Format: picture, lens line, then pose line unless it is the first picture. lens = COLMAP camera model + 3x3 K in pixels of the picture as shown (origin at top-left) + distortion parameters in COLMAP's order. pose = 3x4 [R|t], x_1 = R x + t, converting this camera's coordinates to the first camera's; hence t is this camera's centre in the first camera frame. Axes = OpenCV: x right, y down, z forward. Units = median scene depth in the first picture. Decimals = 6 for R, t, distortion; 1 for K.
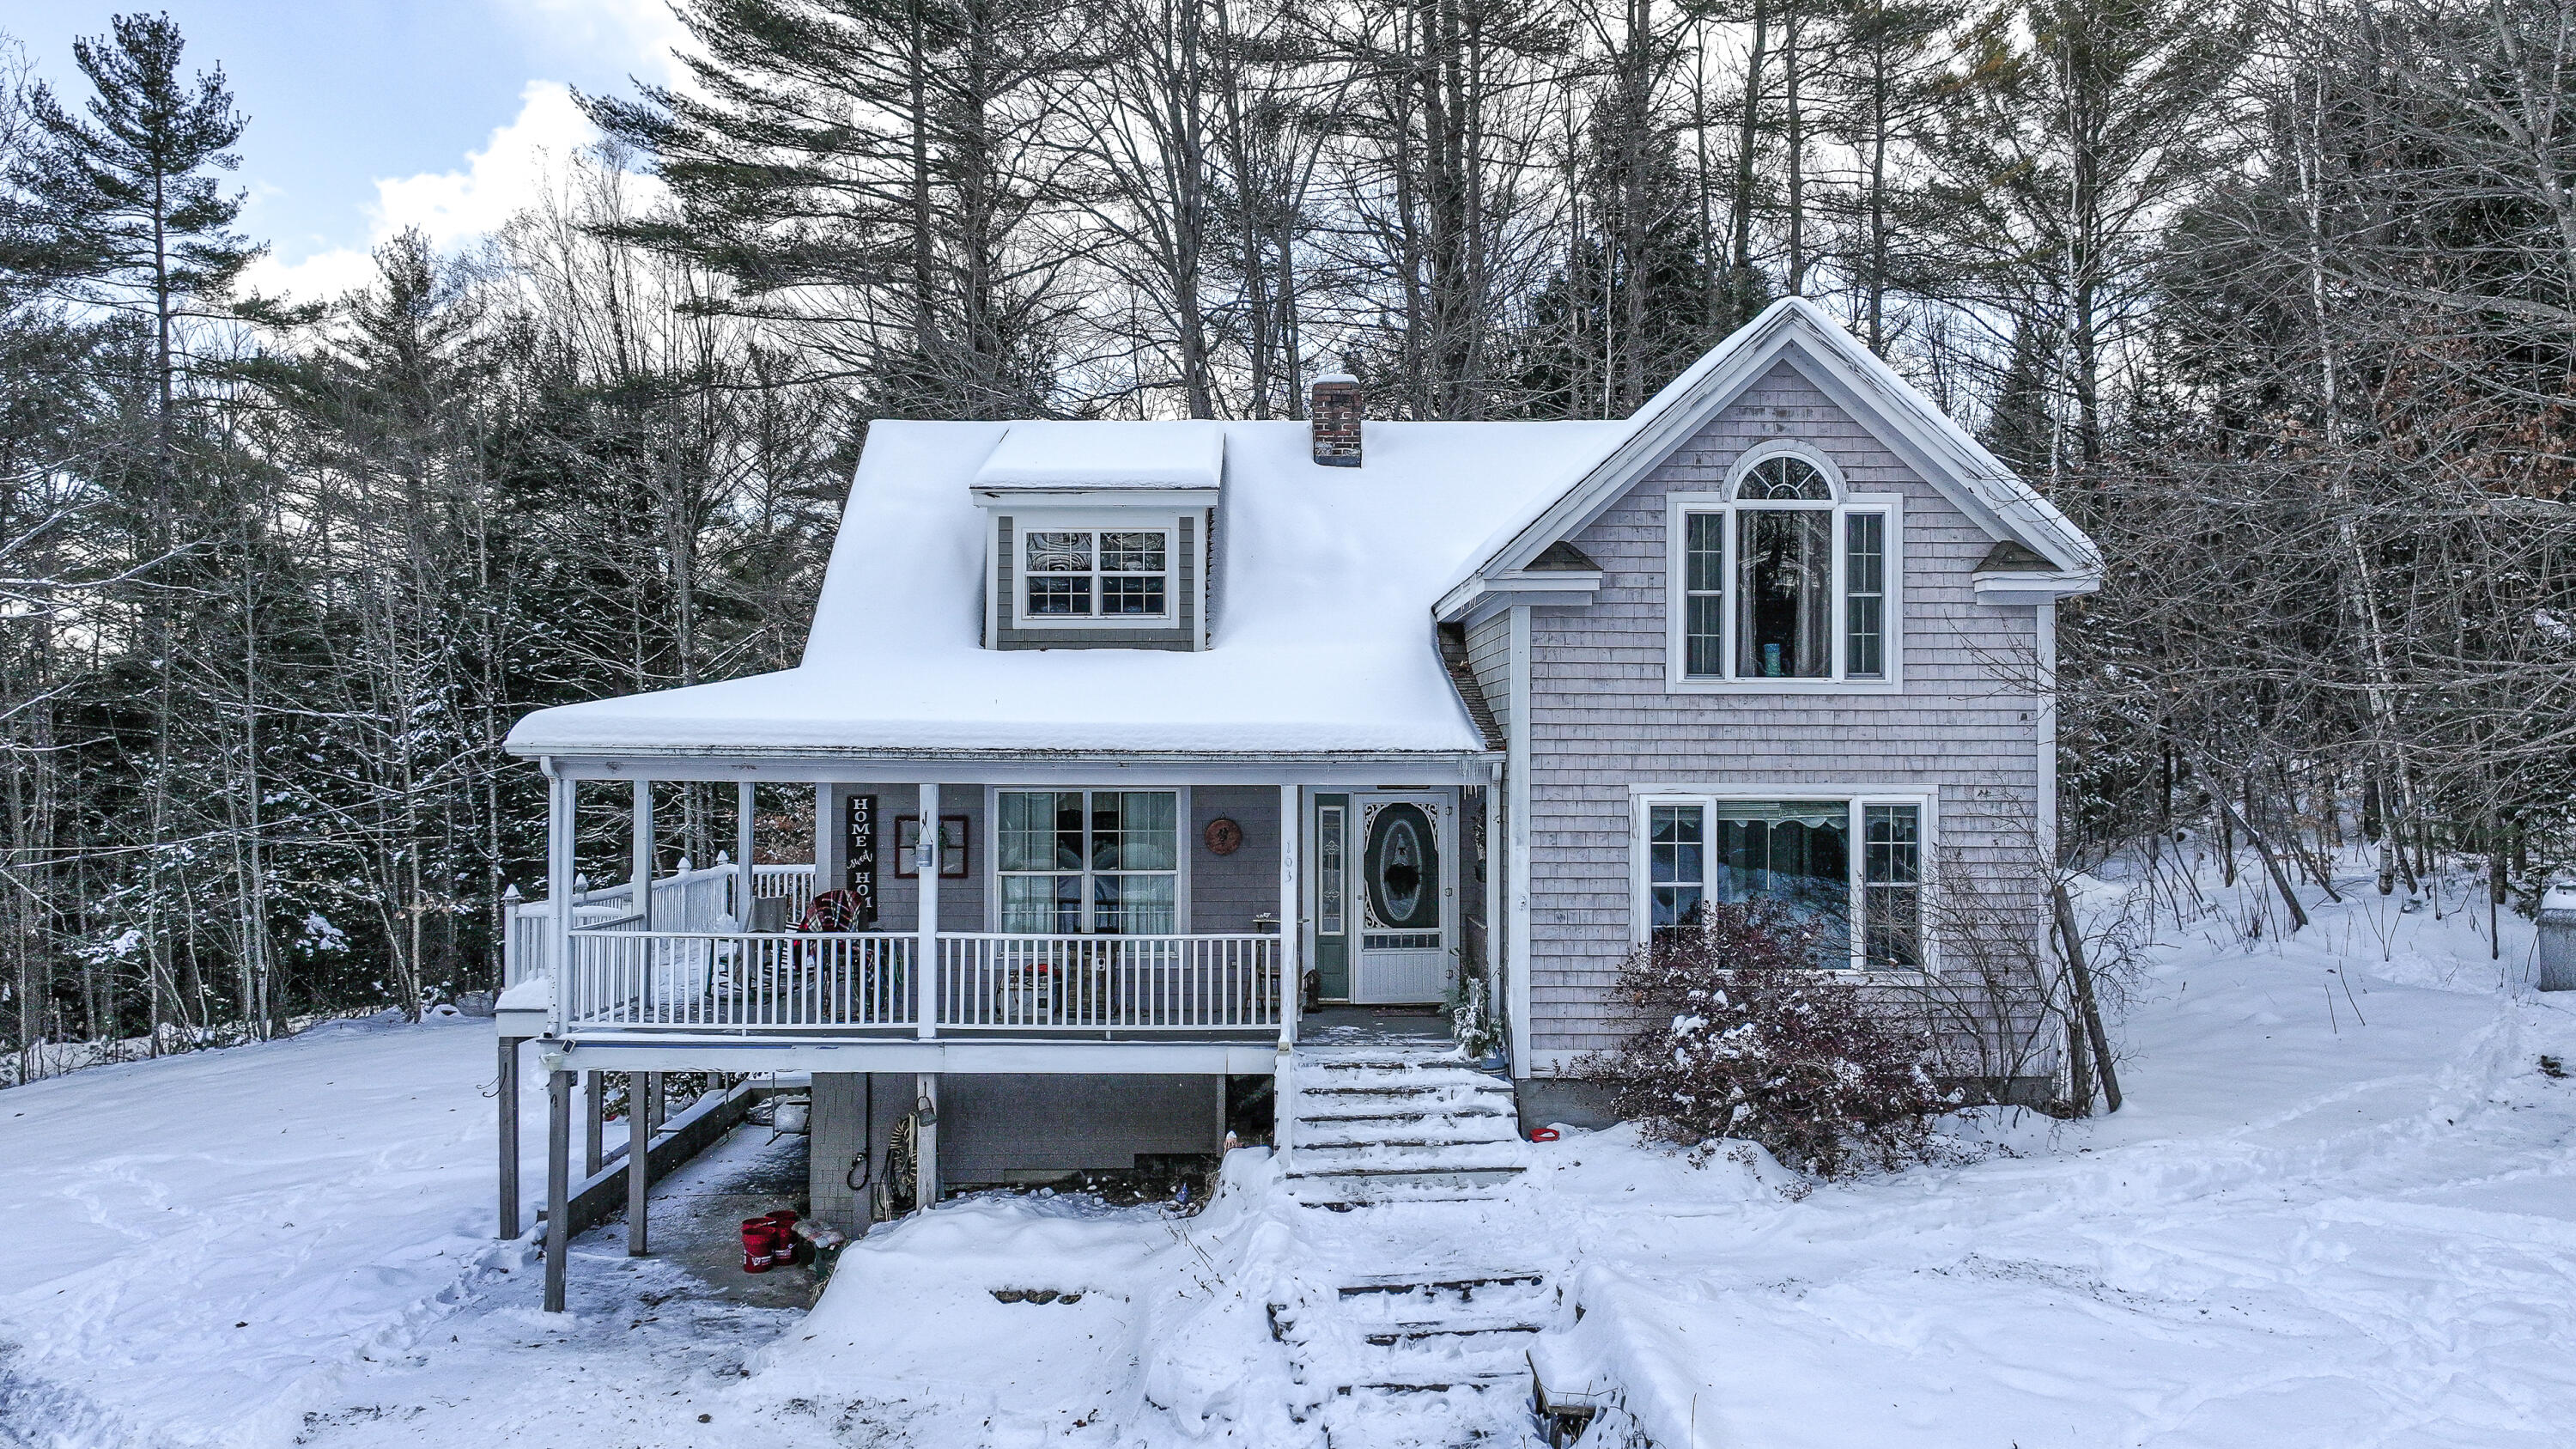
lens RADIAL K [[1838.2, 0, 1289.4], [0, 1838.2, 721.7], [0, 0, 1]] dist [0.024317, 0.009317]
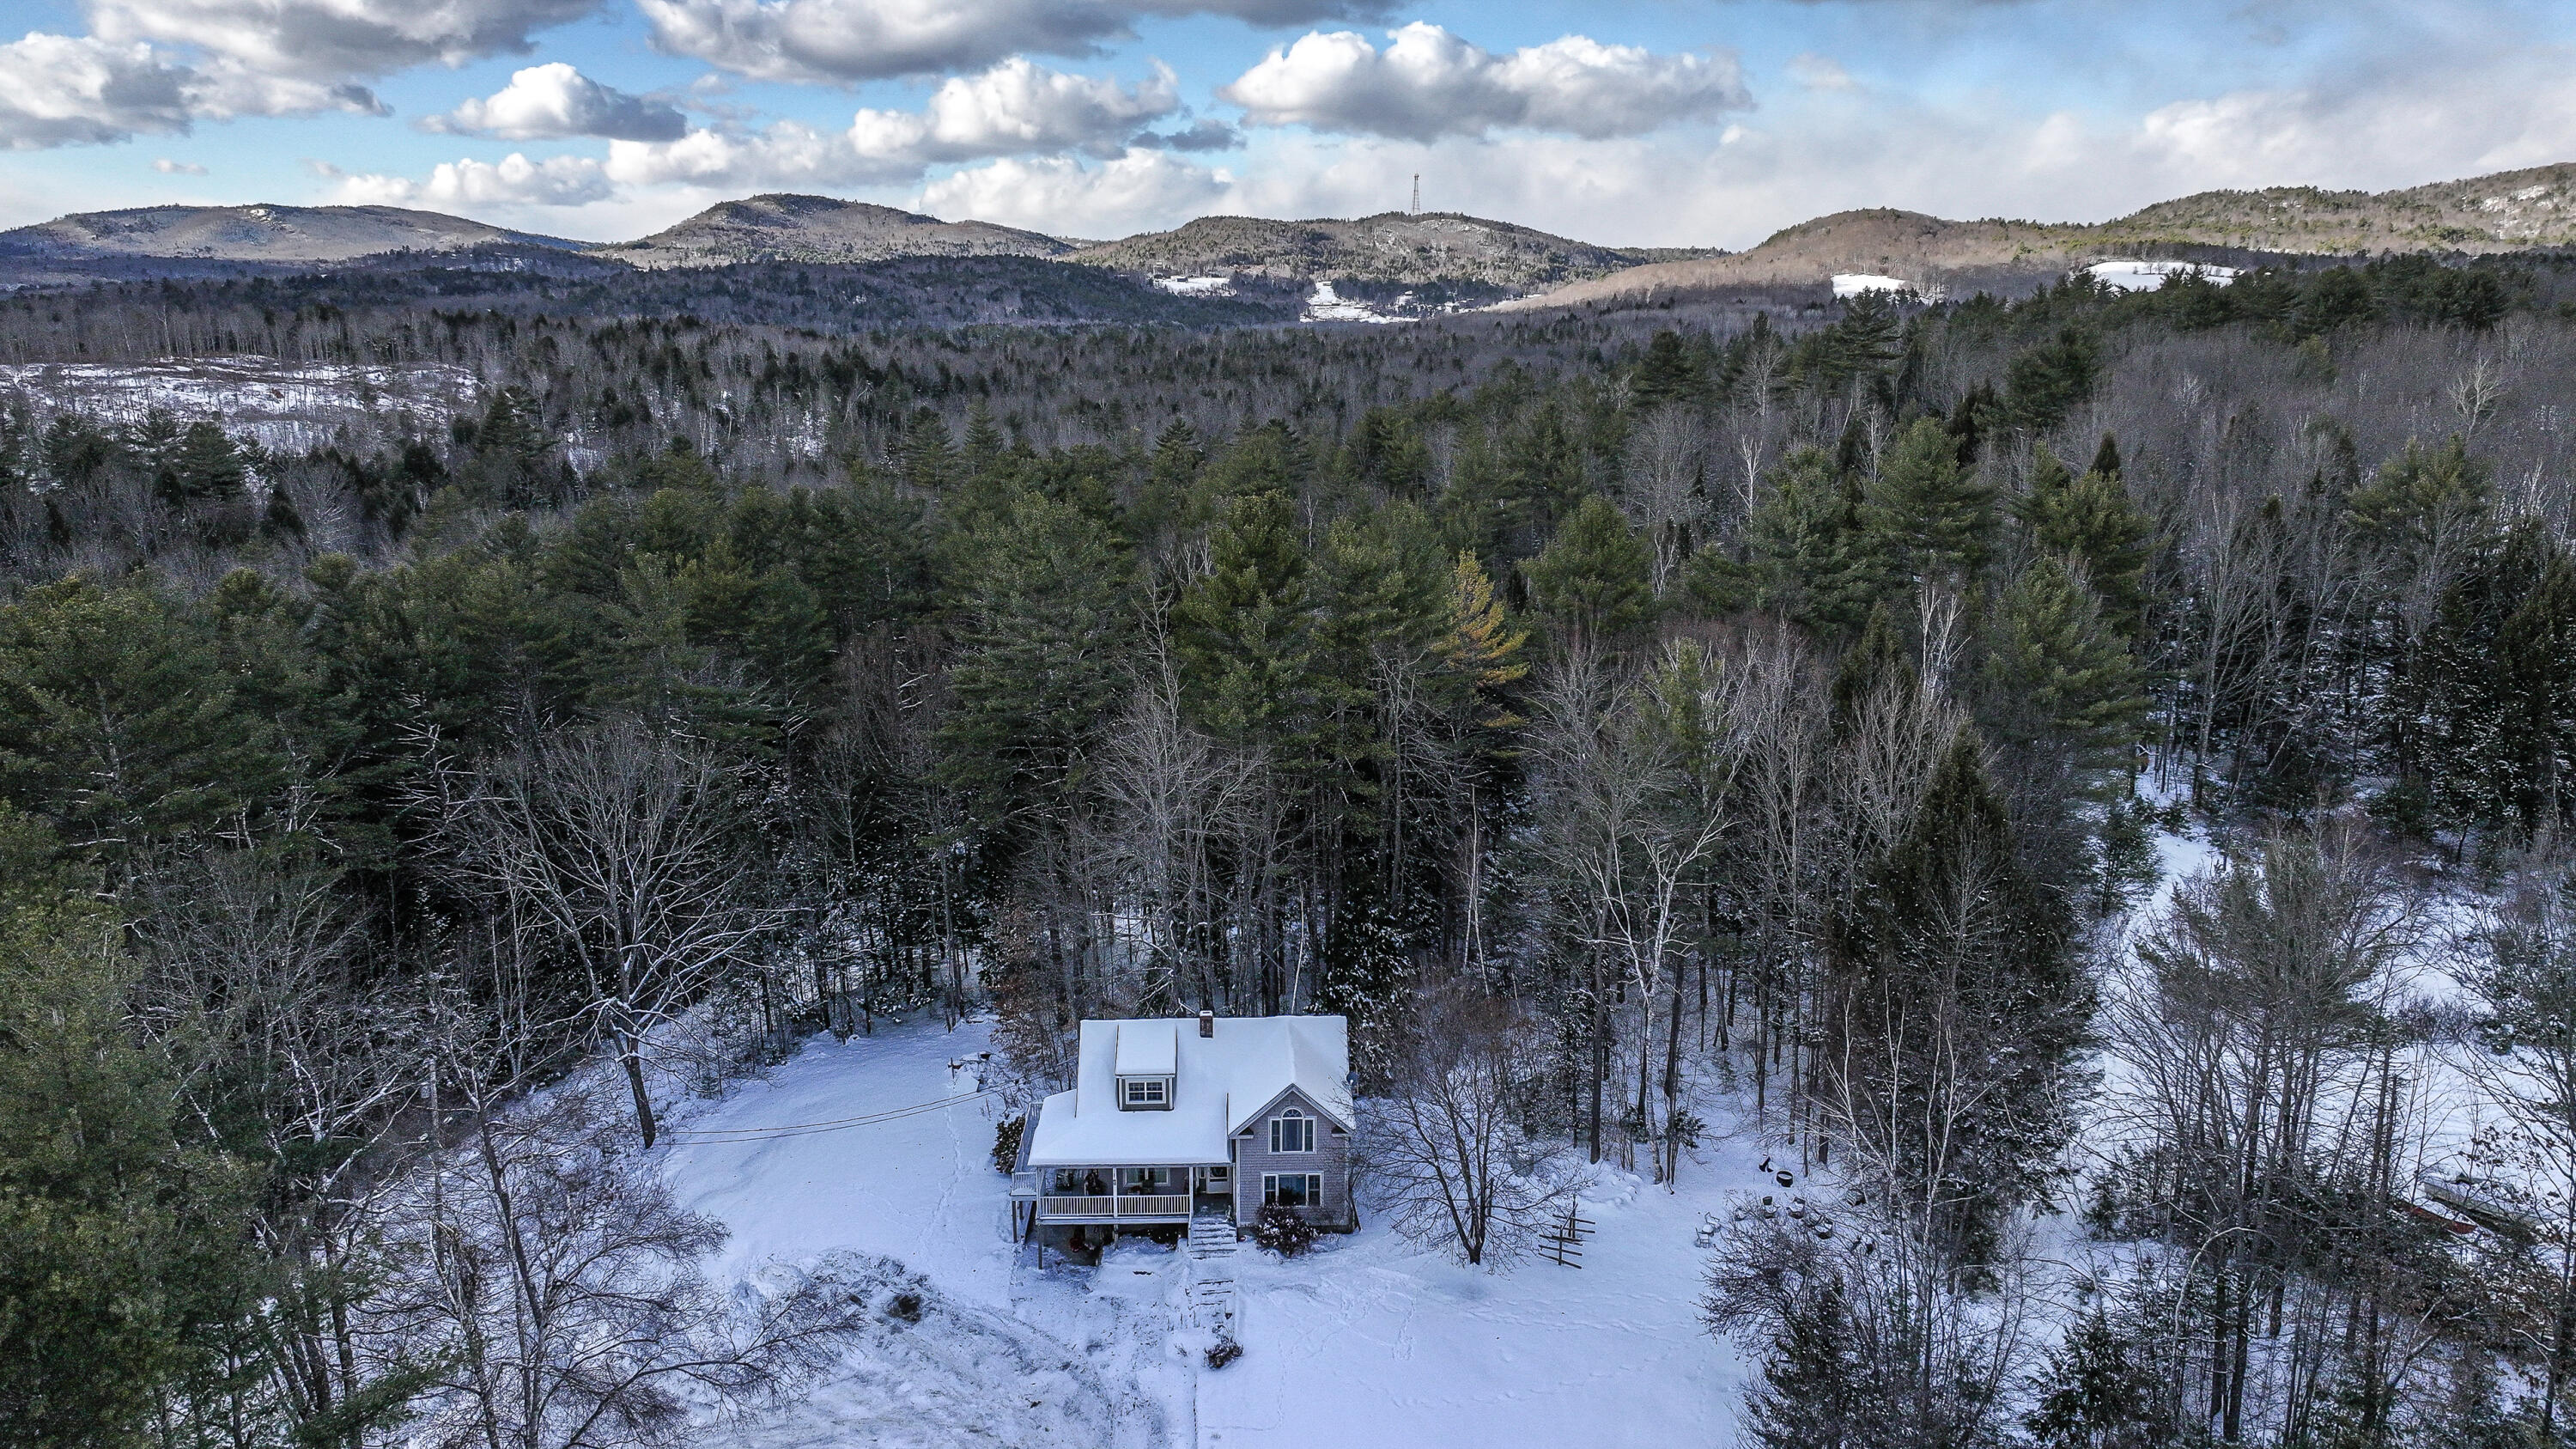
lens RADIAL K [[1838.2, 0, 1275.4], [0, 1838.2, 710.9], [0, 0, 1]] dist [0.024317, 0.009317]
pose [[0.999803, 0.000194, 0.019871, 0.127046], [-0.005332, 0.965908, 0.258829, -2.421023], [-0.019143, -0.258884, 0.965719, -3.419469]]
